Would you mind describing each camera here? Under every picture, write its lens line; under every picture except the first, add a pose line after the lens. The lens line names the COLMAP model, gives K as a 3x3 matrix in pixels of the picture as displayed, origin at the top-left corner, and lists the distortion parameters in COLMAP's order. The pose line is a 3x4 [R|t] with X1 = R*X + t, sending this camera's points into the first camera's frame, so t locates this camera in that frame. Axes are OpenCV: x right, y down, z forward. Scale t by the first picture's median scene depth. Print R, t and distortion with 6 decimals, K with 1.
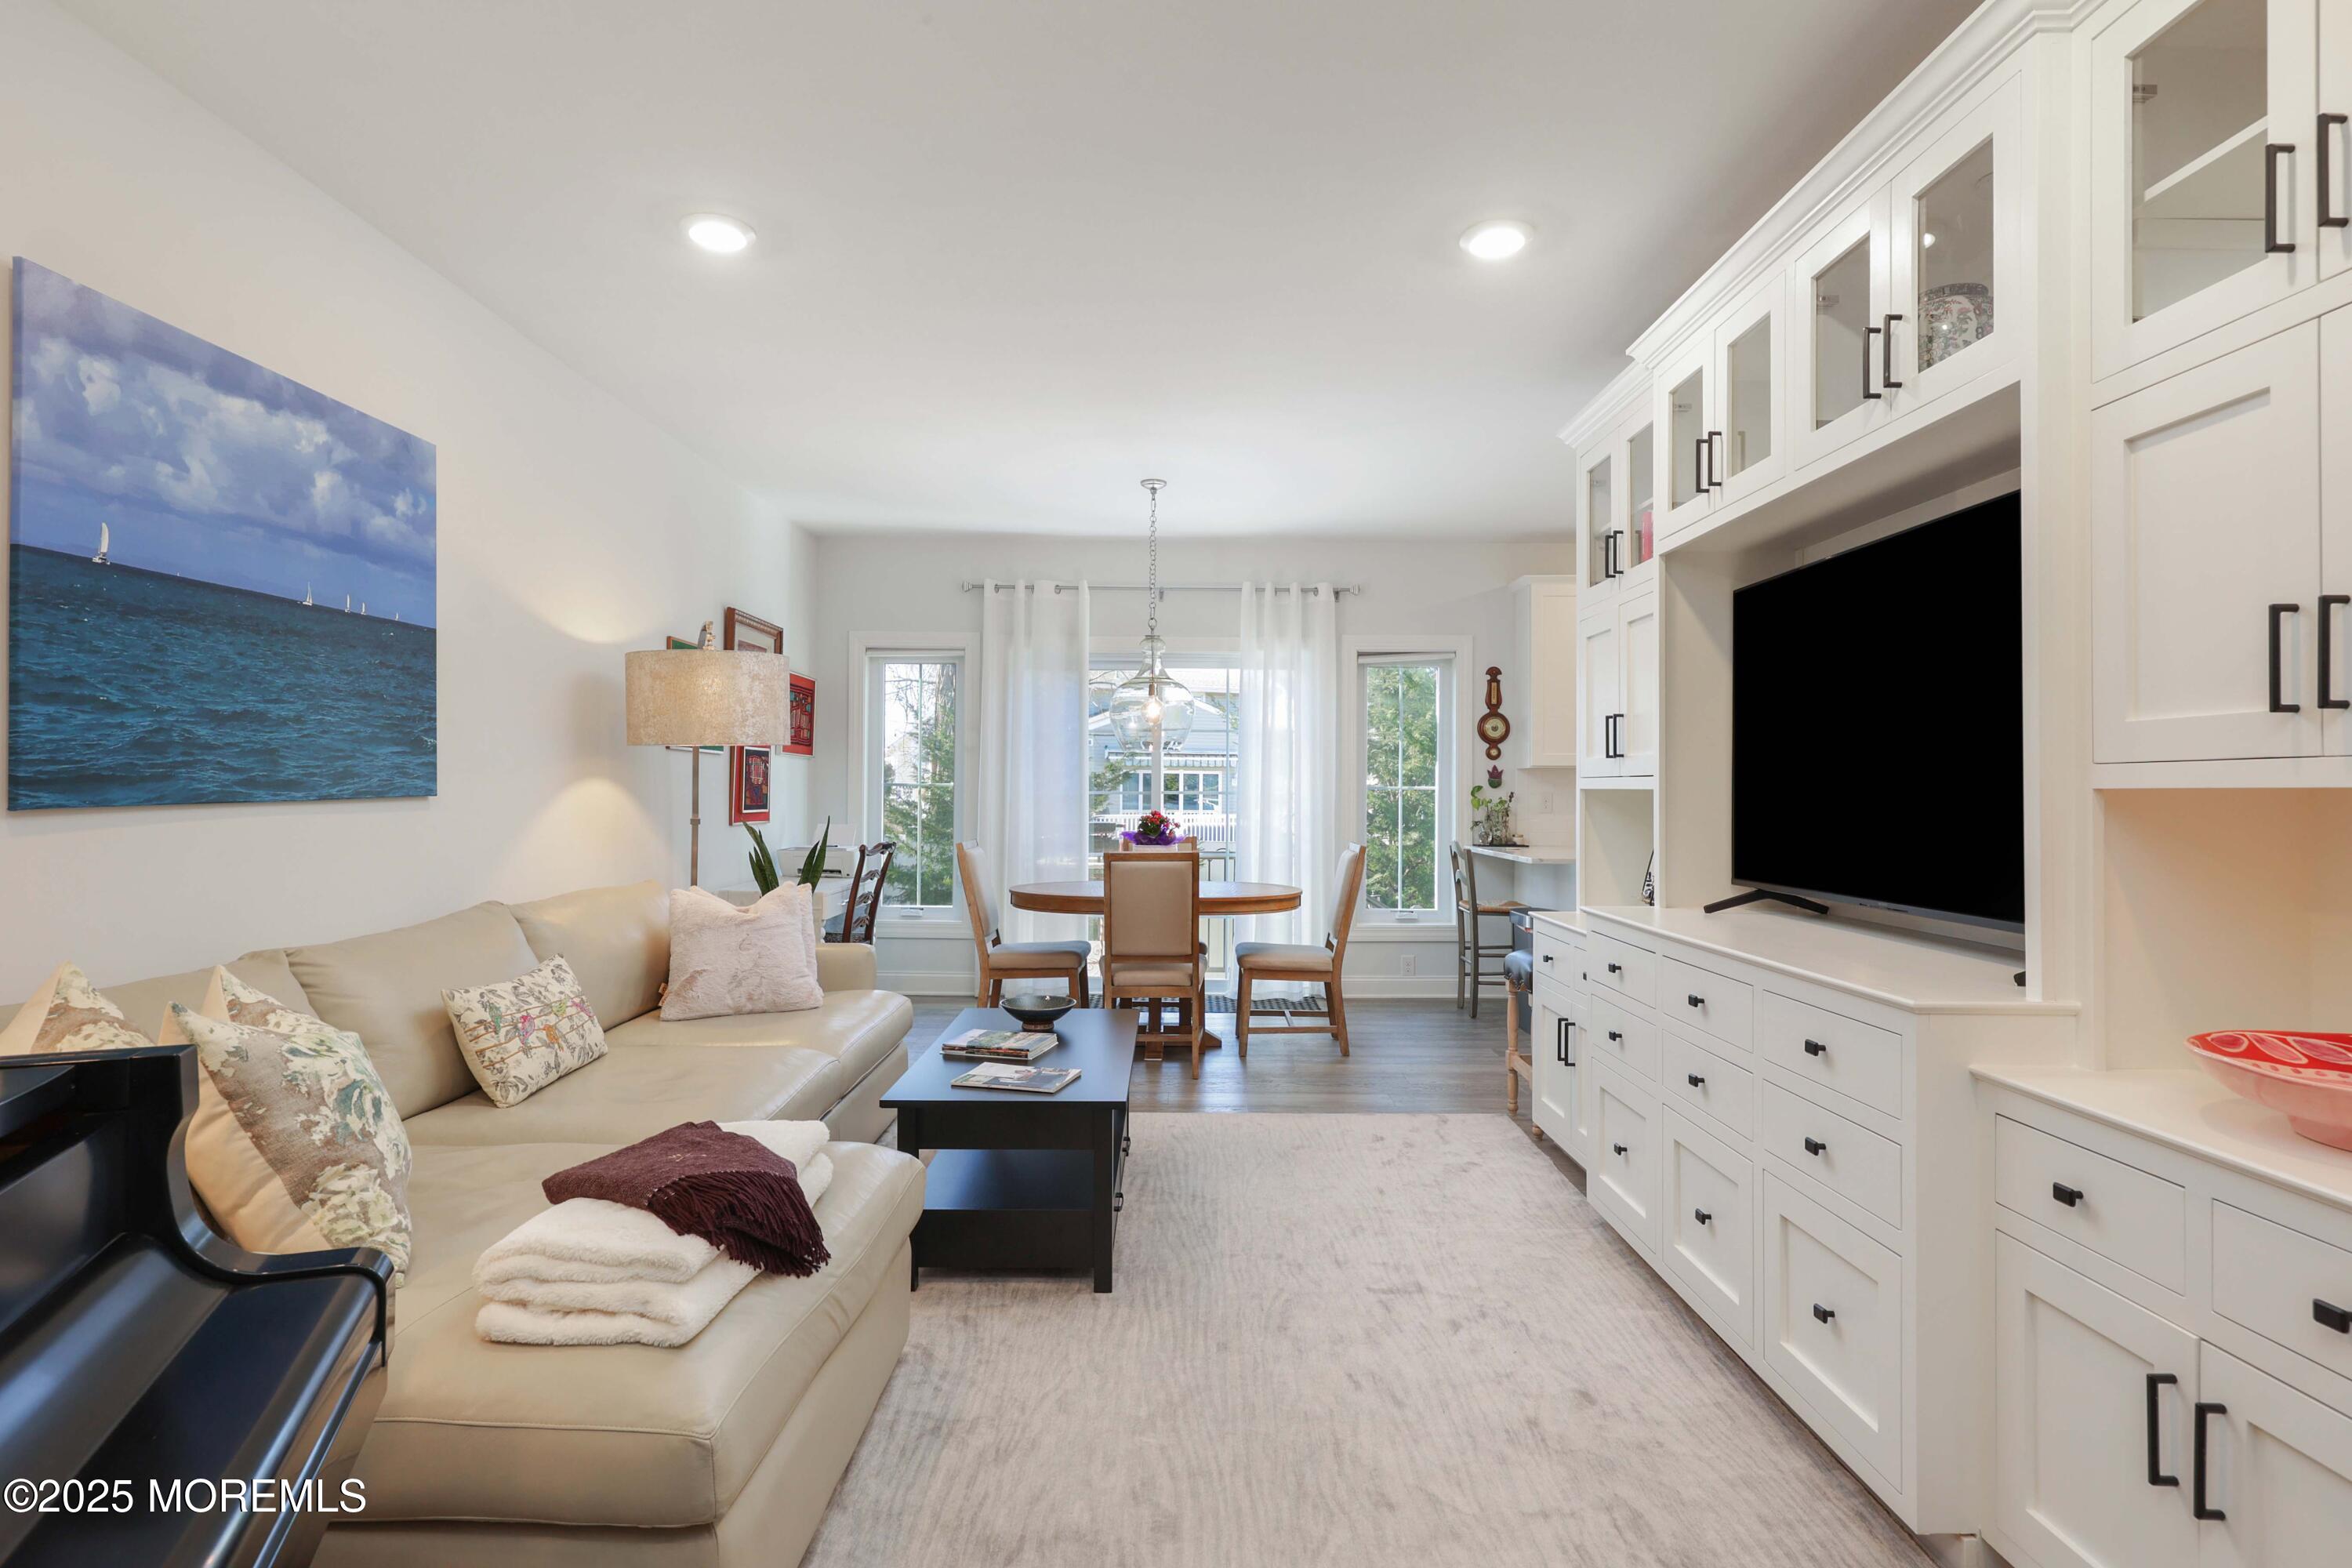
lens RADIAL K [[1172.4, 0, 1175.9], [0, 1172.4, 771.3], [0, 0, 1]] dist [-0.002131, -0.001114]
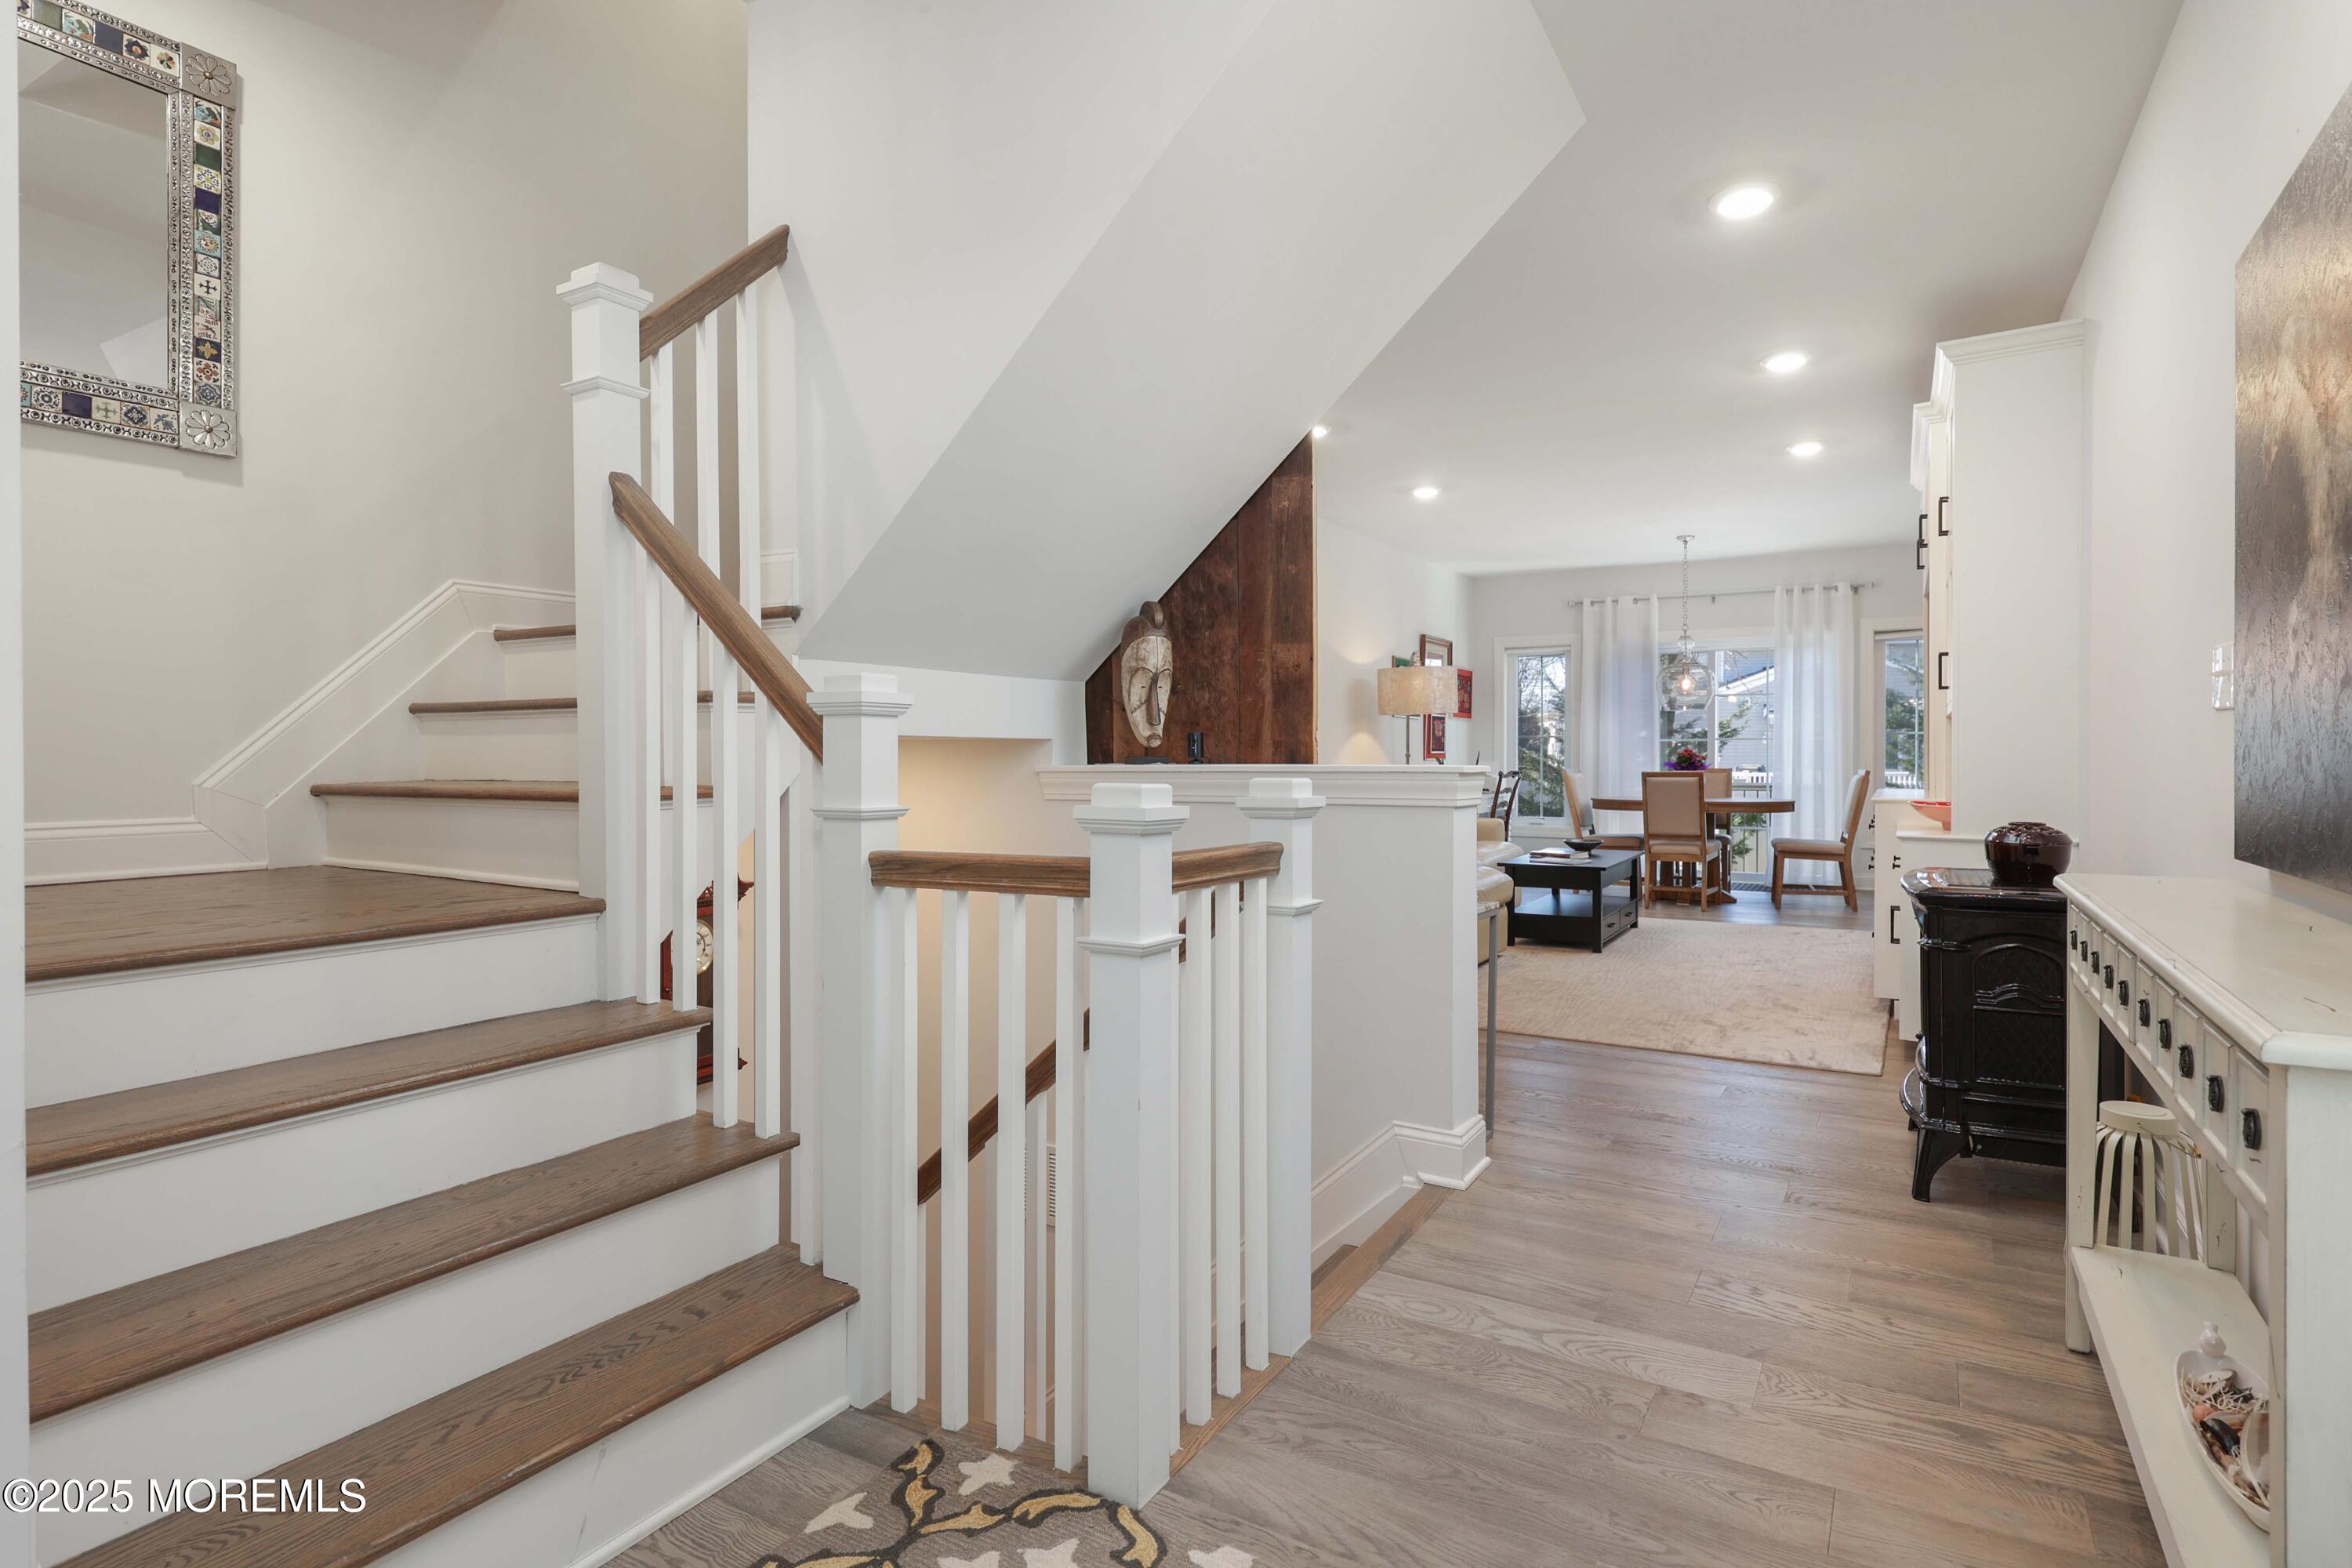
lens RADIAL K [[1172.4, 0, 1175.9], [0, 1172.4, 771.3], [0, 0, 1]] dist [-0.002131, -0.001114]
pose [[0.851667, -0.000767, -0.524083, 0.199540], [0.016620, 0.999535, 0.025547, 0.011444], [0.523820, -0.030468, 0.851284, -0.620161]]
